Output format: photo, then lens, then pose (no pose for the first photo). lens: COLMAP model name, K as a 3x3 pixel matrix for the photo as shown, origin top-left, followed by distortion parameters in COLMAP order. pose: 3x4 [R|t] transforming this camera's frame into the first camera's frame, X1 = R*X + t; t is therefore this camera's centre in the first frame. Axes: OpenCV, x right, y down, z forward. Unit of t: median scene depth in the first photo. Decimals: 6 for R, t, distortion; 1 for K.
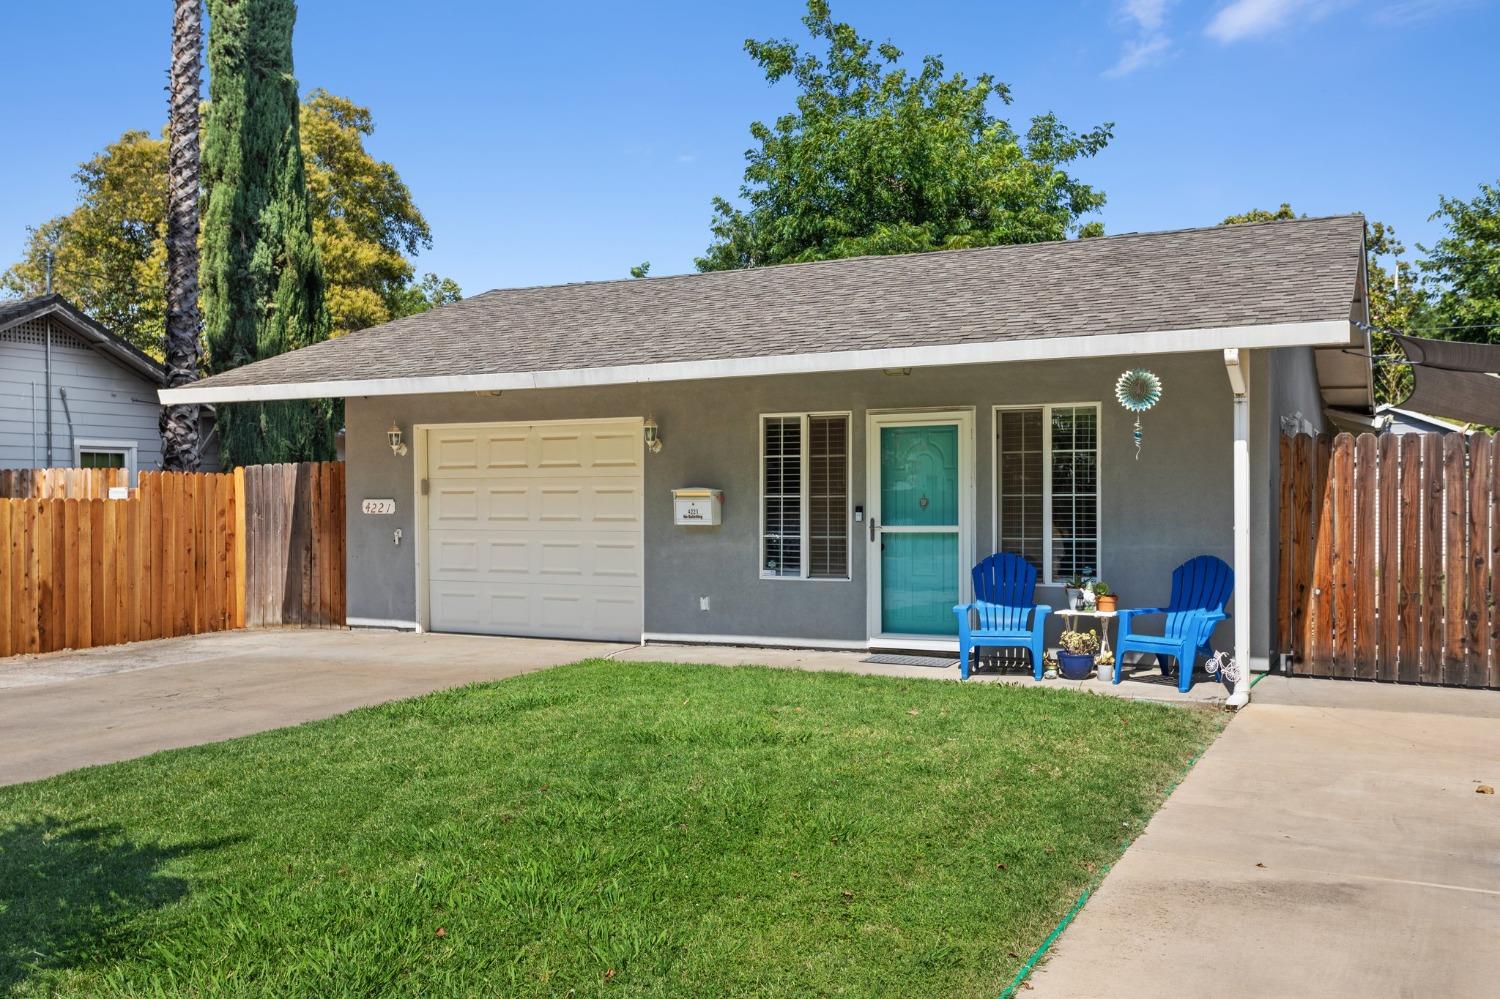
lens RADIAL K [[1335.7, 0, 745.5], [0, 1335.7, 506.8], [0, 0, 1]] dist [0.012643, 0.008673]
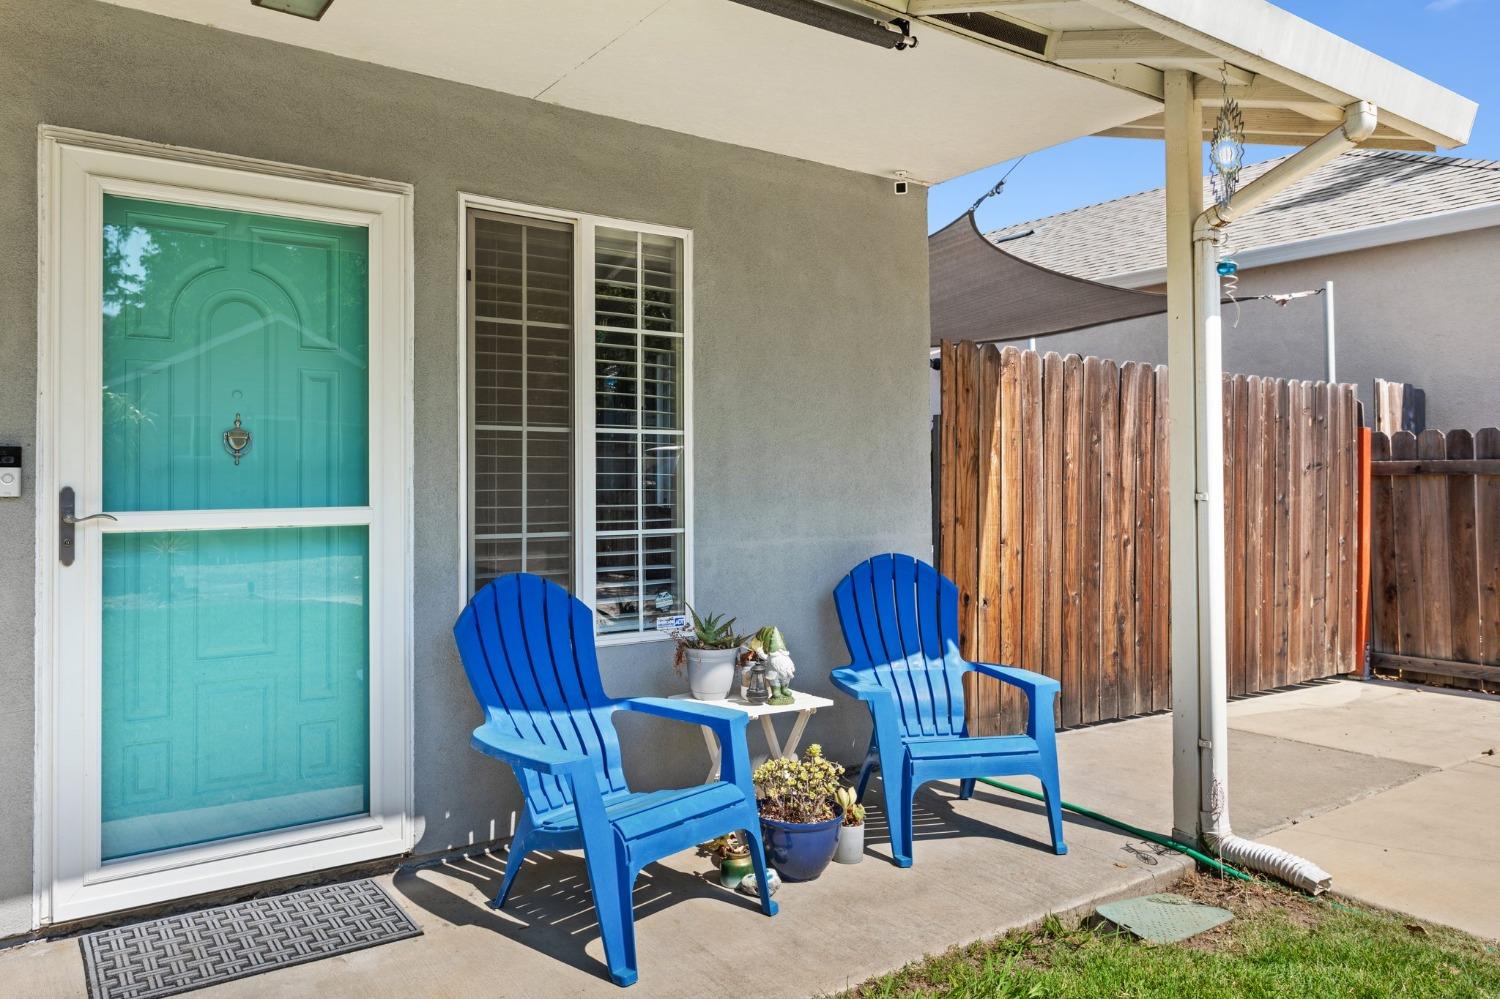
lens RADIAL K [[1056.2, 0, 746.7], [0, 1056.2, 470.5], [0, 0, 1]] dist [0.005598, 0.003717]
pose [[0.474372, 0.012325, 0.880238, -0.039382], [0.002596, 0.999878, -0.015399, 0.008317], [-0.880321, 0.009590, 0.474282, 0.707046]]
